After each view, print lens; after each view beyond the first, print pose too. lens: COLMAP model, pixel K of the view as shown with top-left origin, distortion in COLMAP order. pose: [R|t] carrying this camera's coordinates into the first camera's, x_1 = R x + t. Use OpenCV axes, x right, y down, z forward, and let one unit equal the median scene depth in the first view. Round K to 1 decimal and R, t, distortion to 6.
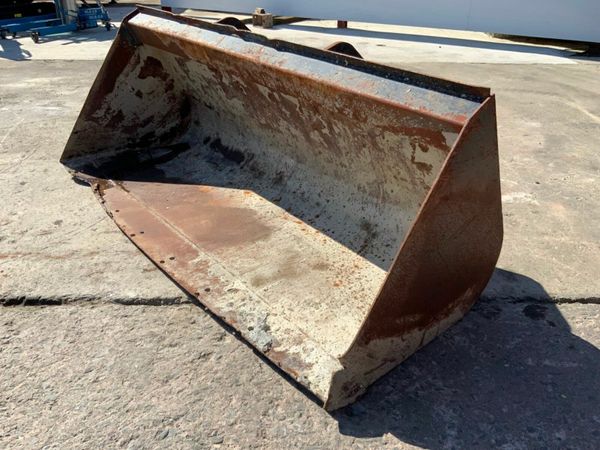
lens RADIAL K [[505.3, 0, 302.5], [0, 505.3, 225.1], [0, 0, 1]] dist [0.050293, -0.110218]
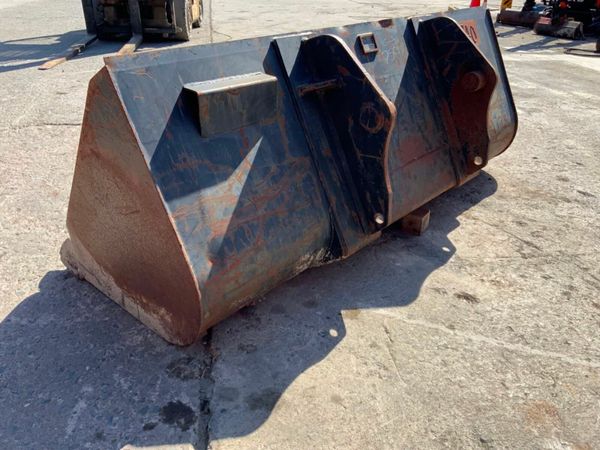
lens RADIAL K [[505.3, 0, 296.8], [0, 505.3, 223.9], [0, 0, 1]] dist [0.050293, -0.110218]
pose [[0.118269, 0.442963, -0.888705, 0.839896], [-0.490926, 0.804039, 0.335430, -0.311365], [0.863136, 0.396617, 0.312555, 0.688004]]
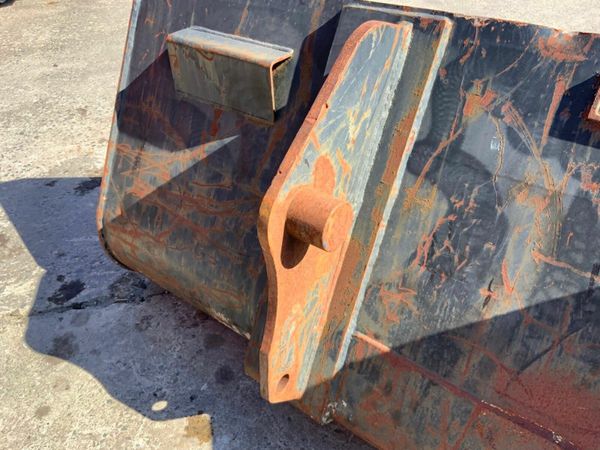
lens RADIAL K [[505.3, 0, 300.4], [0, 505.3, 222.8], [0, 0, 1]] dist [0.050293, -0.110218]
pose [[-0.978479, 0.113086, -0.172601, 0.184012], [-0.106146, 0.441460, 0.890981, -0.550441], [0.176954, 0.890126, -0.419955, 1.109631]]
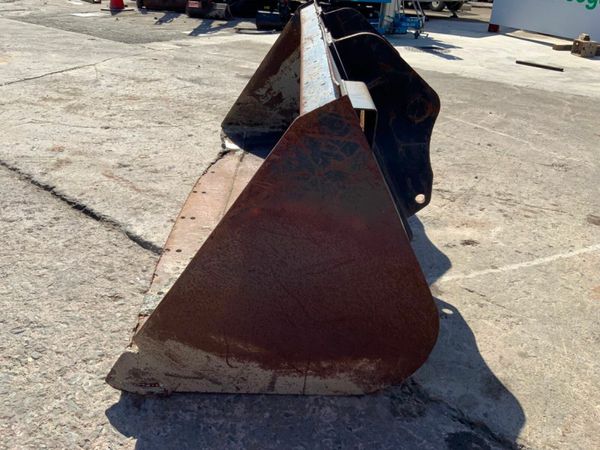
lens RADIAL K [[505.3, 0, 301.8], [0, 505.3, 223.7], [0, 0, 1]] dist [0.050293, -0.110218]
pose [[0.762328, 0.309907, -0.568167, 0.493197], [-0.332577, 0.940702, 0.066877, -0.066873], [0.555201, 0.137978, 0.820191, 0.235074]]
